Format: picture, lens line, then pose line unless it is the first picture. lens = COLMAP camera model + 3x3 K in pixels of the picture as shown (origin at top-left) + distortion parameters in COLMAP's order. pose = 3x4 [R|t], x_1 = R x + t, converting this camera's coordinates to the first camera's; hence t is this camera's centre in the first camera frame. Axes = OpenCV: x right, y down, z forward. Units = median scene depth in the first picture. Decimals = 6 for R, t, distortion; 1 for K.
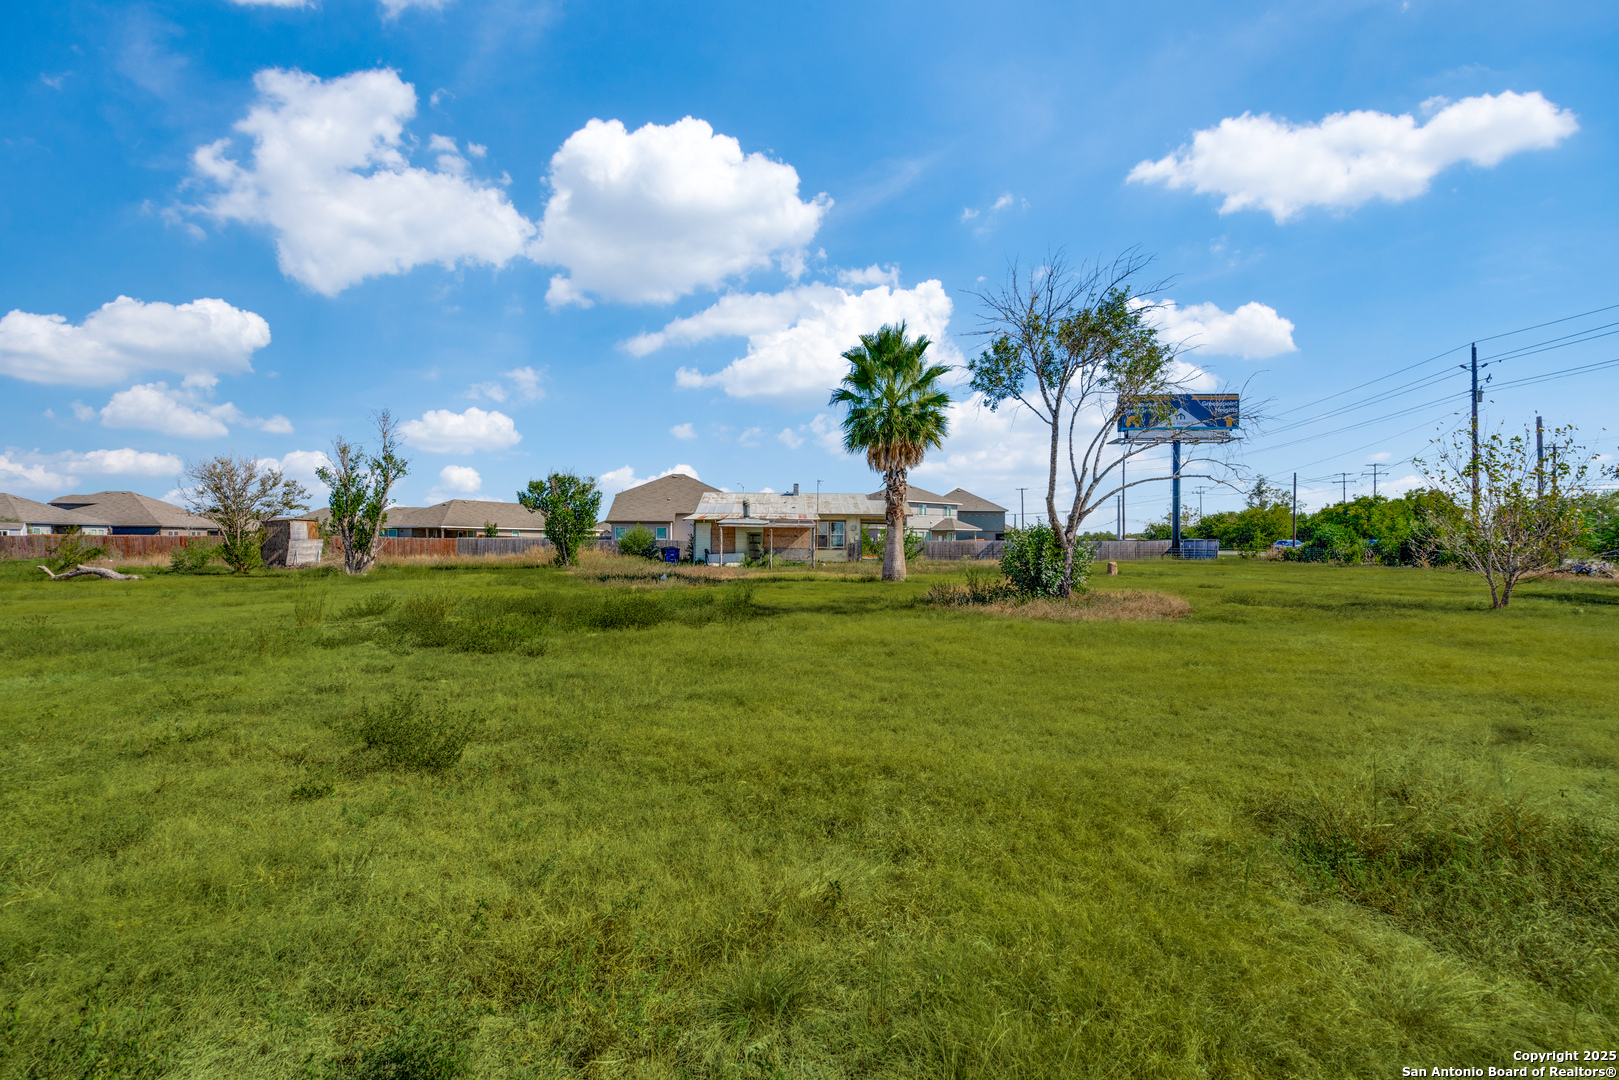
lens RADIAL K [[732.6, 0, 809.5], [0, 732.6, 540.0], [0, 0, 1]] dist [-0.002071, -0.000213]
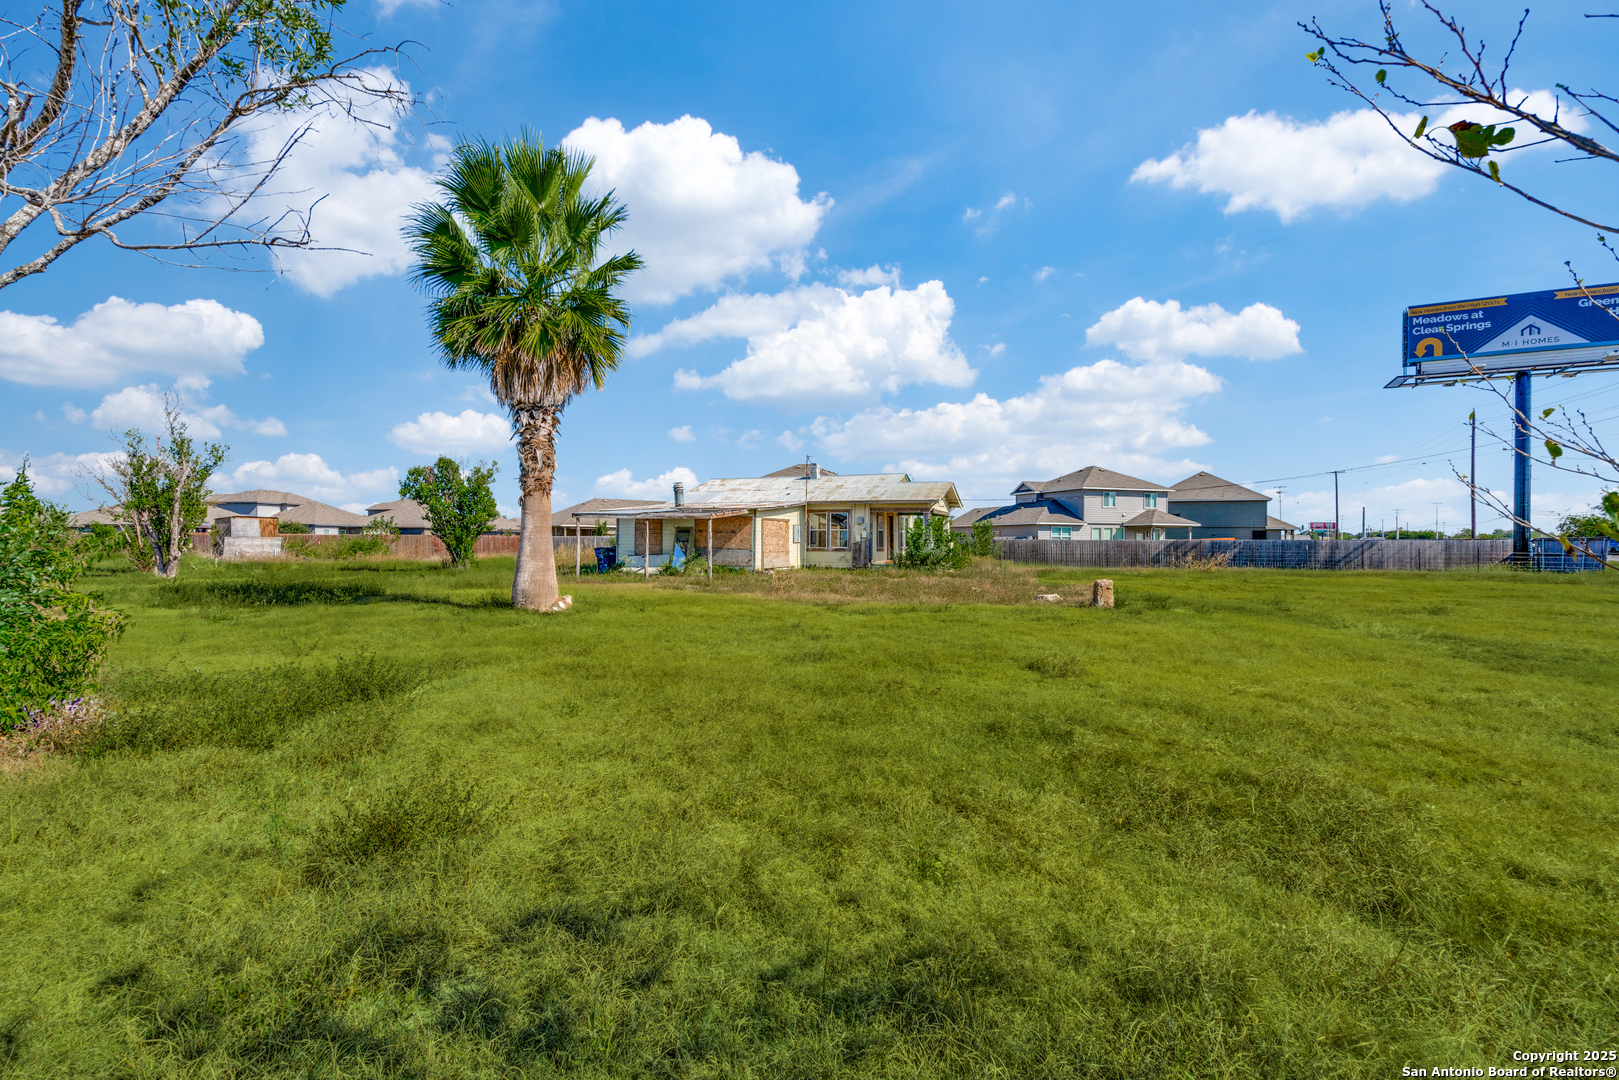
lens RADIAL K [[732.6, 0, 809.5], [0, 732.6, 540.0], [0, 0, 1]] dist [-0.002071, -0.000213]
pose [[0.919045, 0.000940, -0.394152, 0.294684], [-0.000992, 1.000000, 0.000072, 0.002428], [0.394152, 0.000324, 0.919045, 0.326711]]
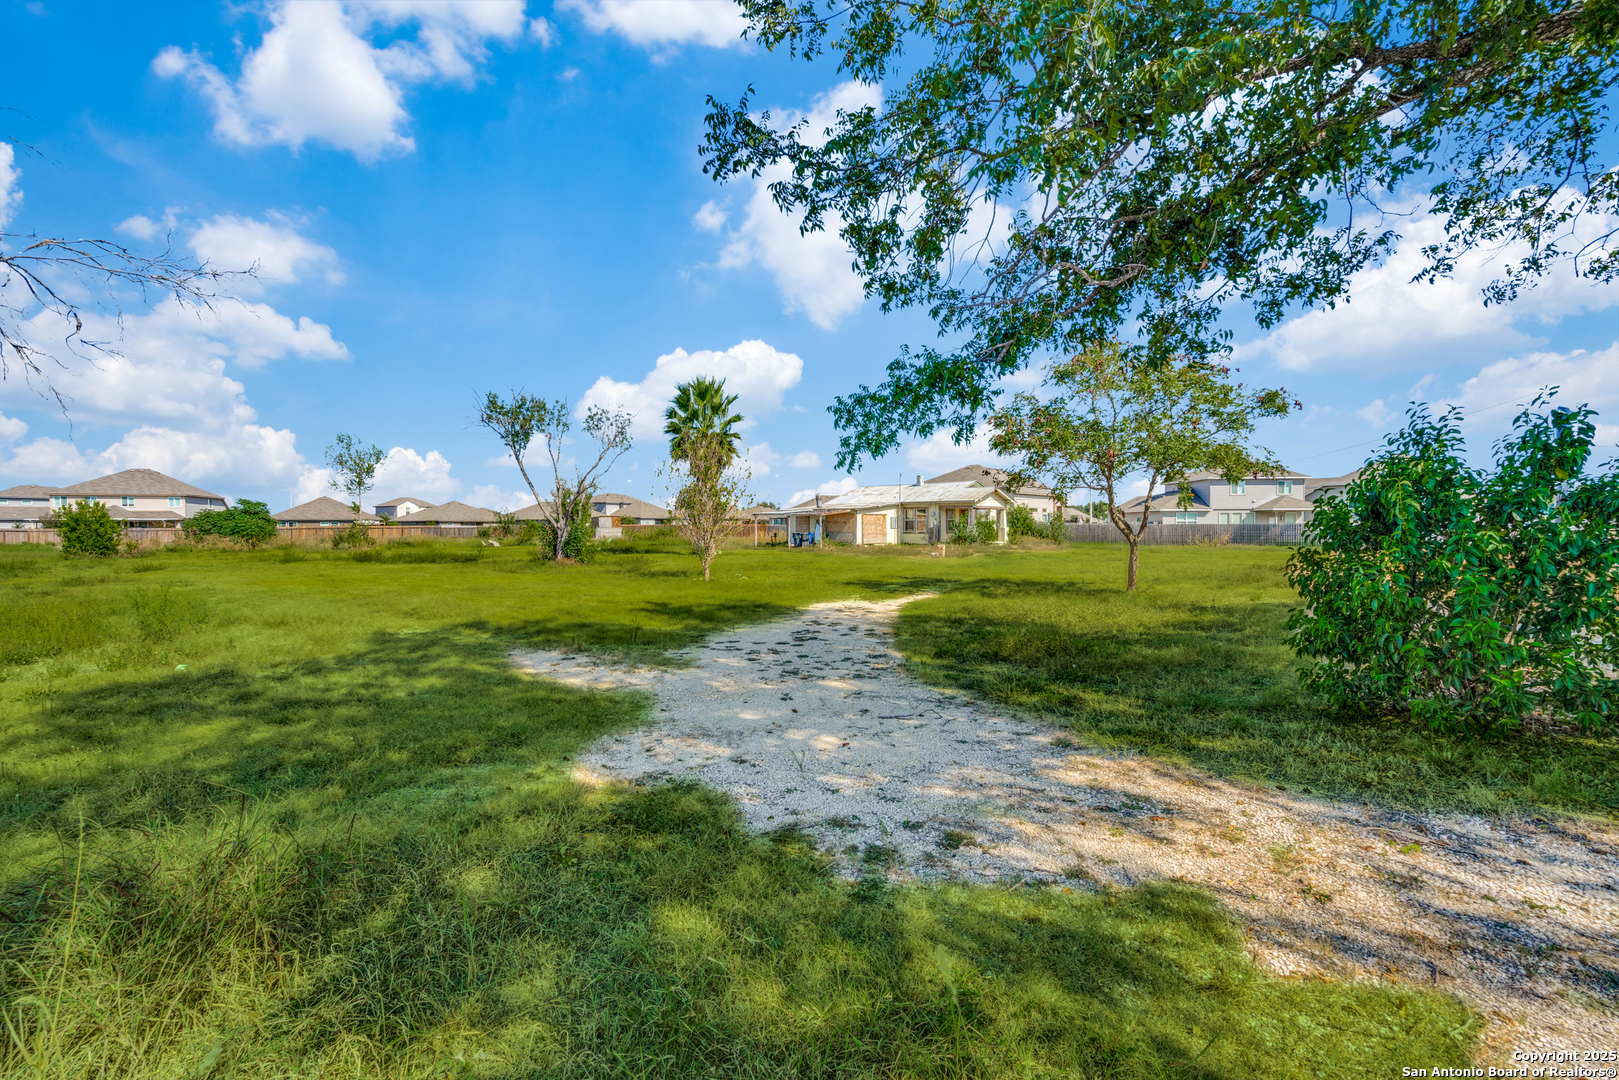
lens RADIAL K [[732.6, 0, 809.5], [0, 732.6, 540.0], [0, 0, 1]] dist [-0.002071, -0.000213]
pose [[0.713305, 0.007800, -0.700810, 0.703636], [0.006495, 0.999822, 0.017739, 0.002388], [0.700823, -0.017205, 0.713127, 0.076013]]
